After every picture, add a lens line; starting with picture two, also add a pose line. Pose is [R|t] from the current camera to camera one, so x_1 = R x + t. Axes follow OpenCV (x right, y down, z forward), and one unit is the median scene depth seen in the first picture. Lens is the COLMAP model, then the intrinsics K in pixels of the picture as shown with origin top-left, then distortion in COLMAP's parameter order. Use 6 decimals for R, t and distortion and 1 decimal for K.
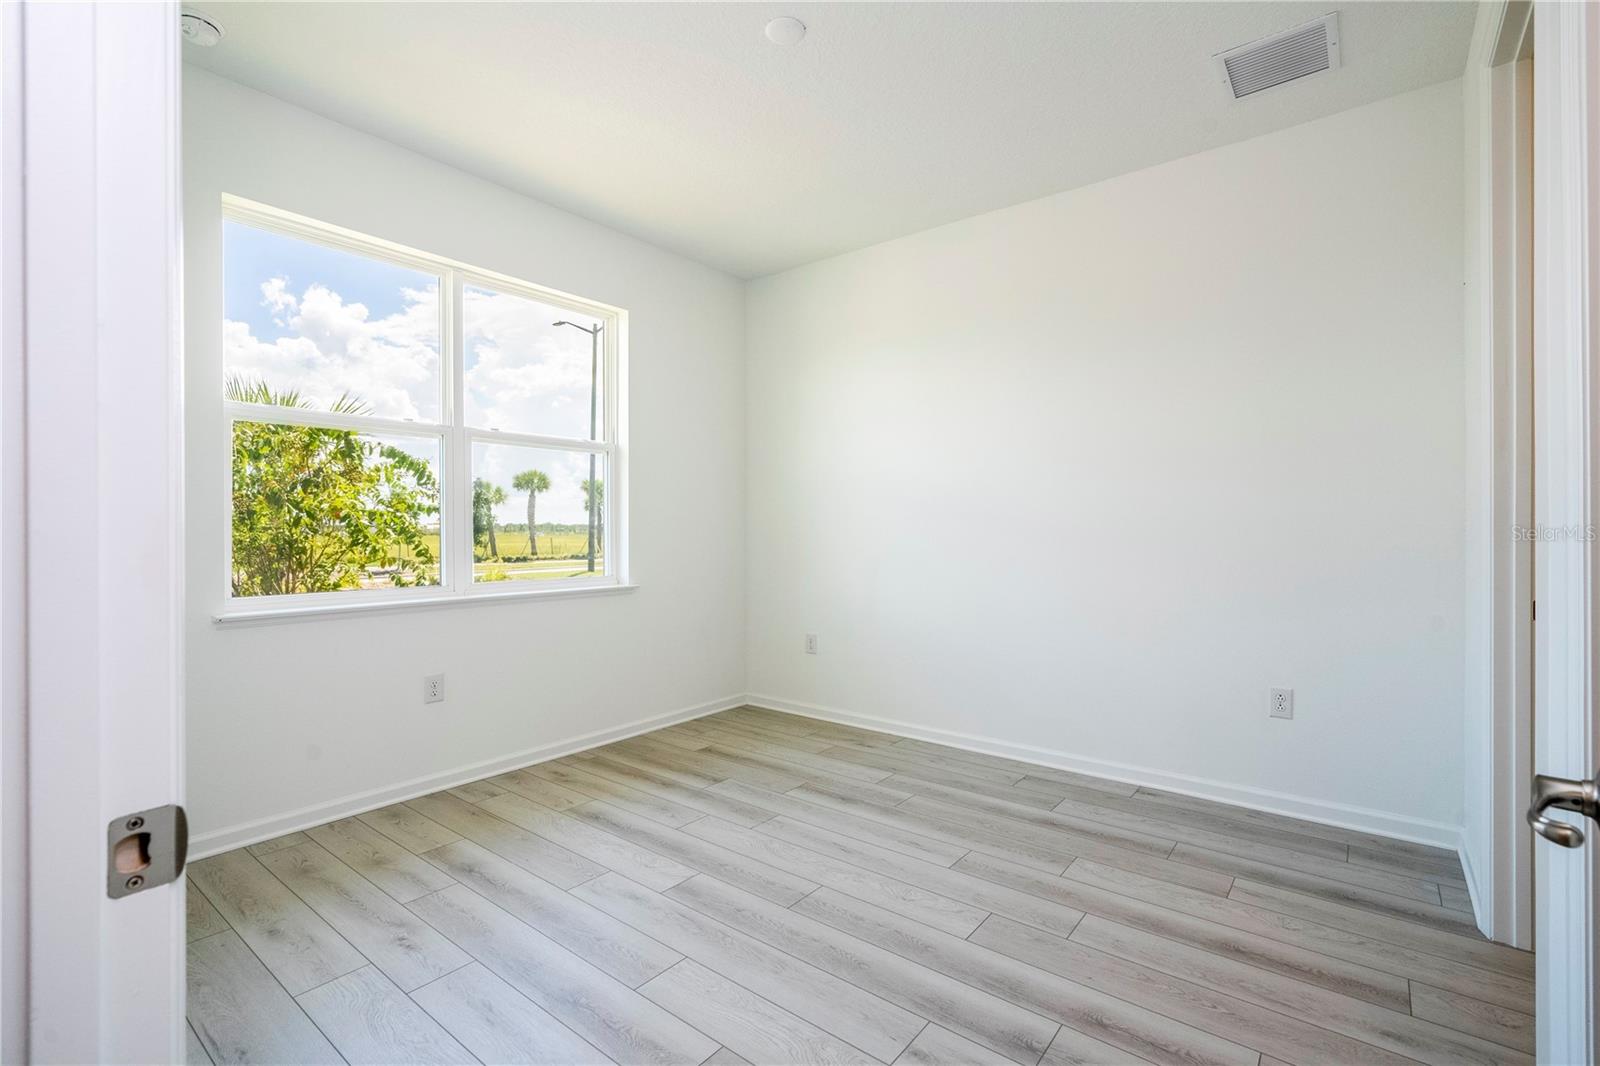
lens RADIAL K [[722.1, 0, 807.7], [0, 722.1, 530.4], [0, 0, 1]] dist [0.000909, 0.001332]
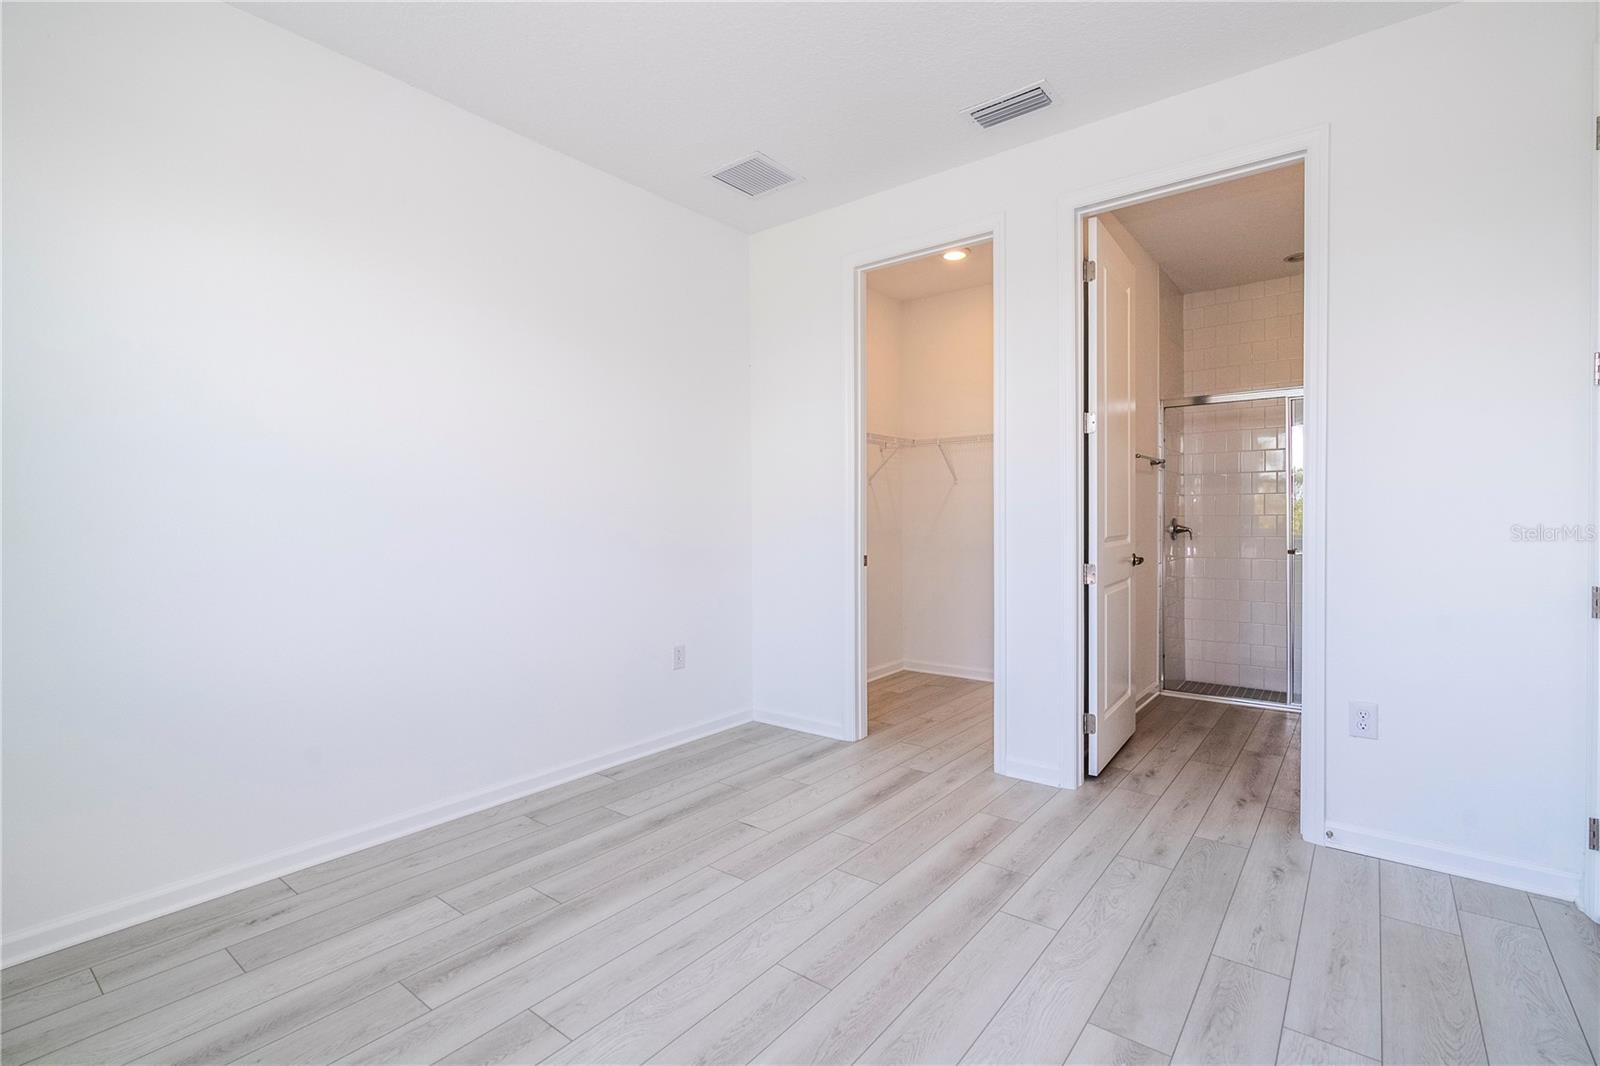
lens RADIAL K [[722.1, 0, 808.7], [0, 722.1, 522.8], [0, 0, 1]] dist [0.000909, 0.001332]
pose [[-0.001694, -0.005876, 0.999981, -0.654592], [0.009501, 0.999938, 0.005892, -0.008865], [-0.999953, 0.009510, -0.001638, 0.792653]]
